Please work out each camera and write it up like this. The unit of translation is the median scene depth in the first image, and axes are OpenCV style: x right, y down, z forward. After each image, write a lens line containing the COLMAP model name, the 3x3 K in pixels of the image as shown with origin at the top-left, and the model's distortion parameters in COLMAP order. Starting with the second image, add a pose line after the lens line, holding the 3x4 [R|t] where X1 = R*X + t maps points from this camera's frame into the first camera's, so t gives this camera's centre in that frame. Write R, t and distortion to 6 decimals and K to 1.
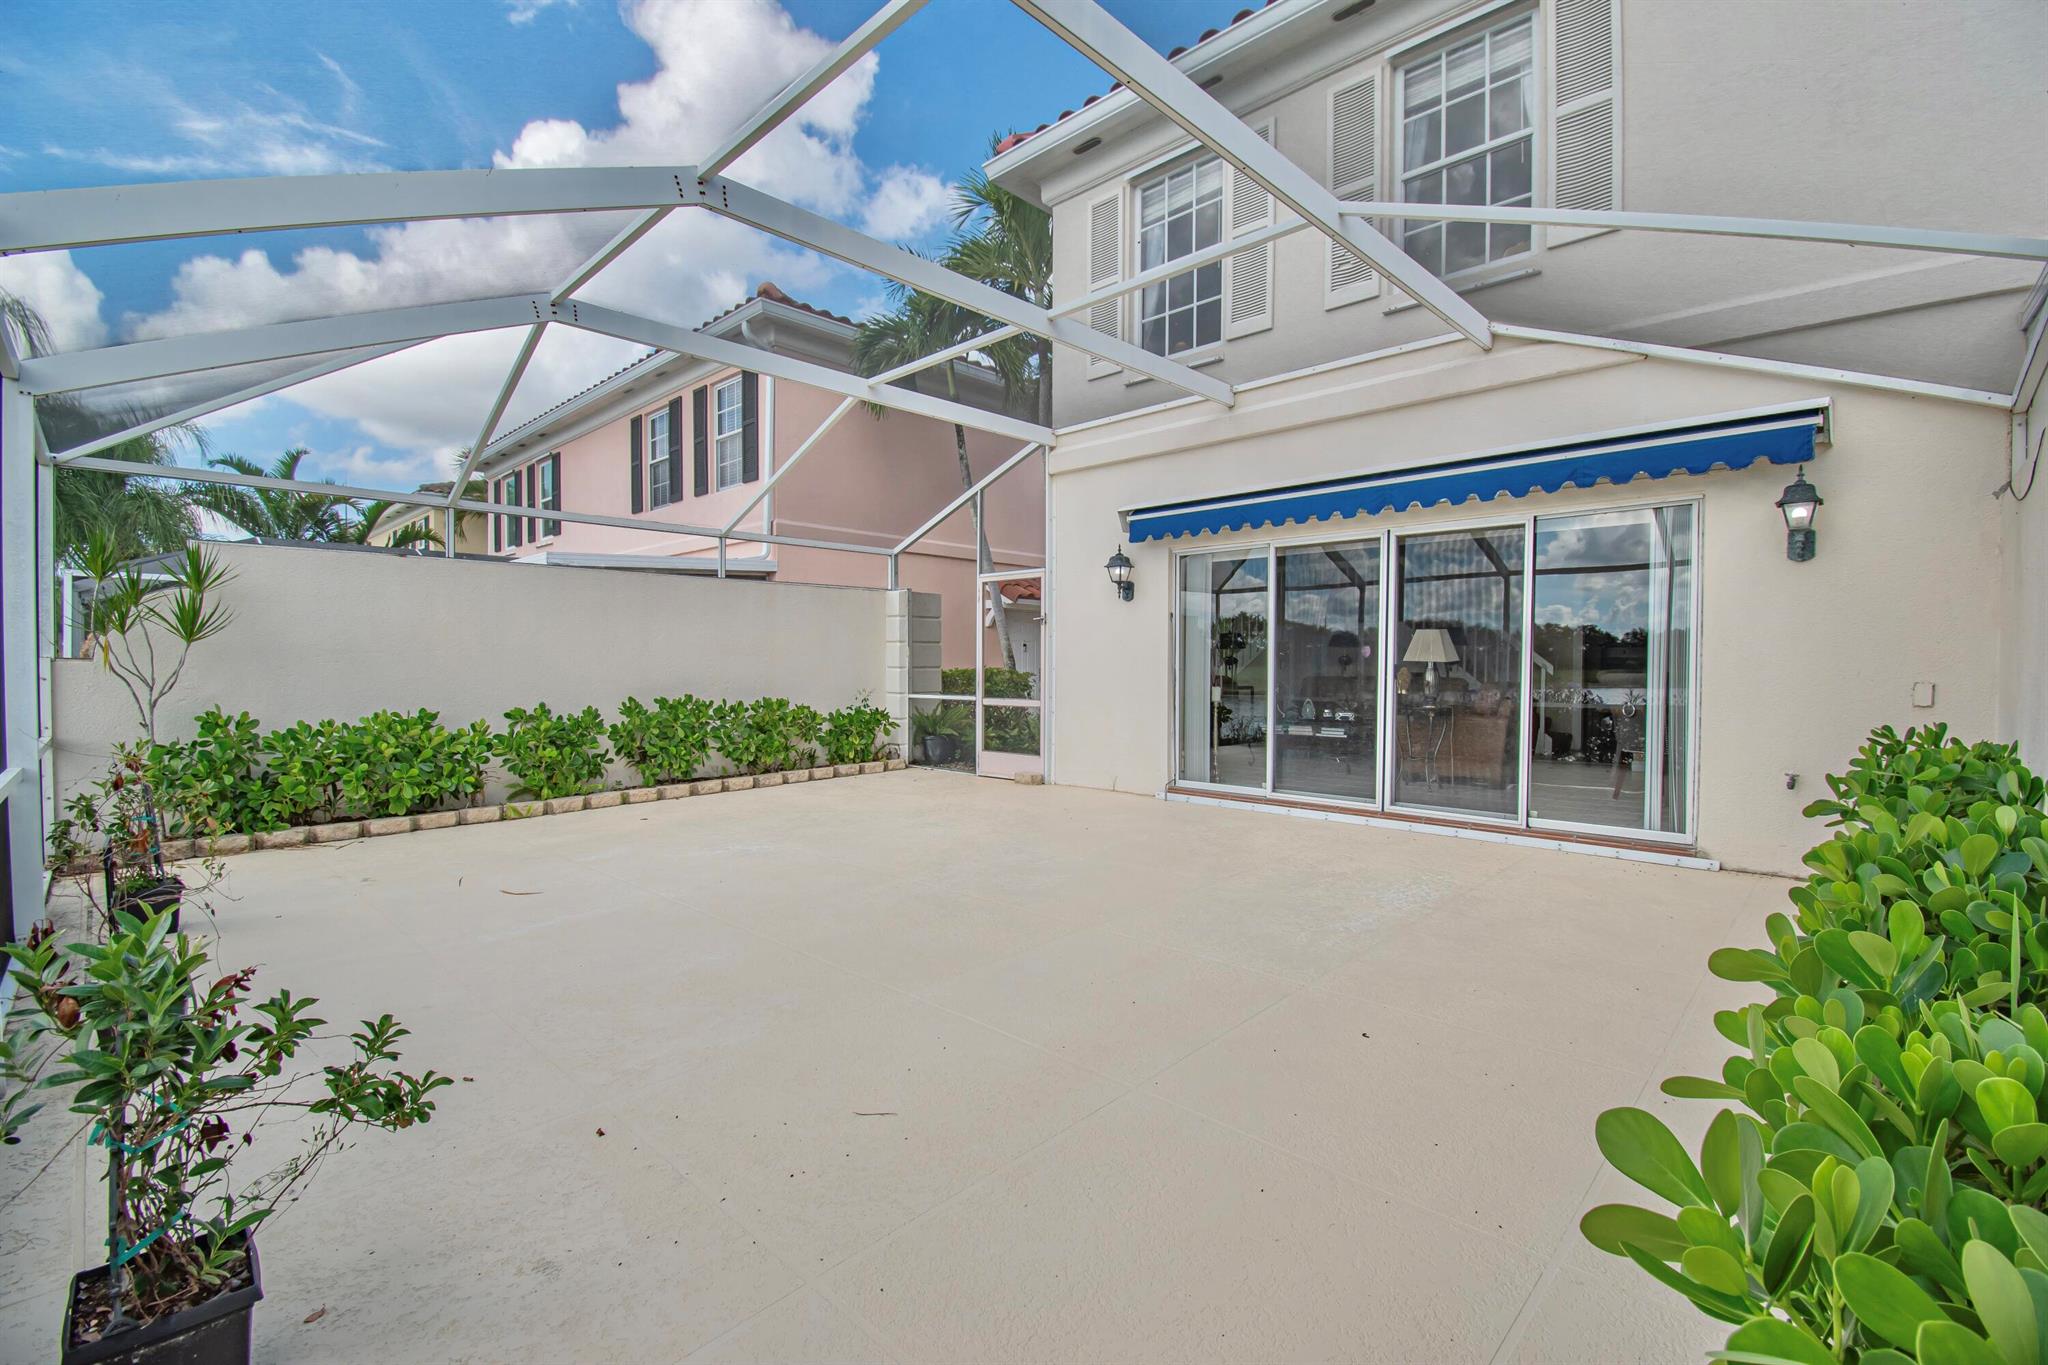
lens RADIAL K [[913.6, 0, 1024.0], [0, 913.6, 682.5], [0, 0, 1]] dist [0.022838, -0.028970]
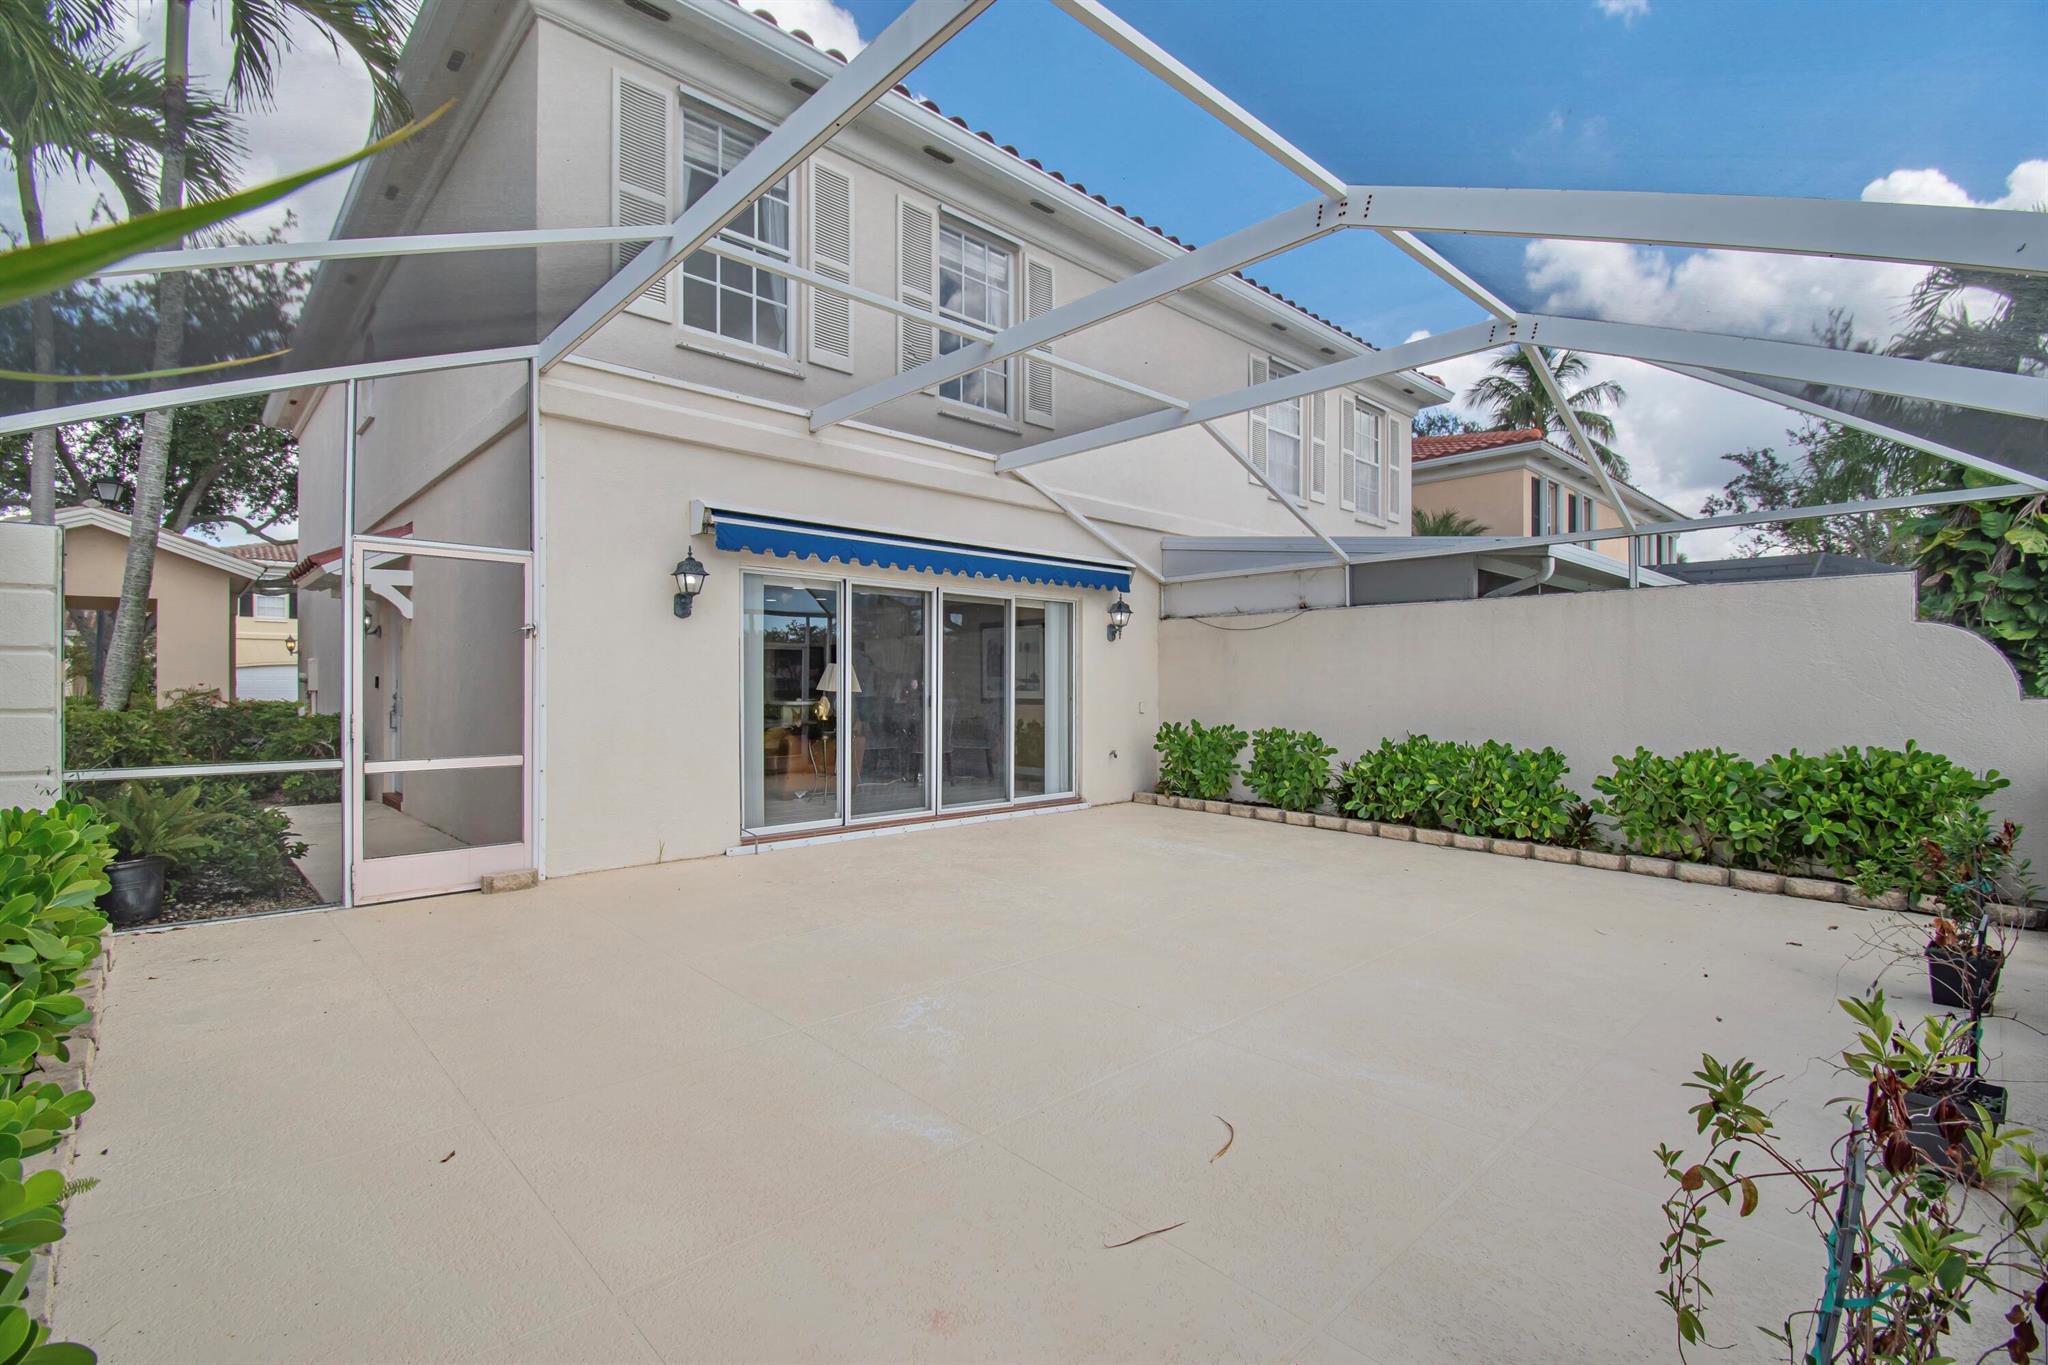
lens RADIAL K [[913.6, 0, 1024.0], [0, 913.6, 682.5], [0, 0, 1]] dist [0.022838, -0.028970]
pose [[0.033760, 0.000864, 0.999430, -0.750494], [0.014840, 0.999889, -0.001365, -0.030443], [-0.999320, 0.014878, 0.033744, 0.757924]]
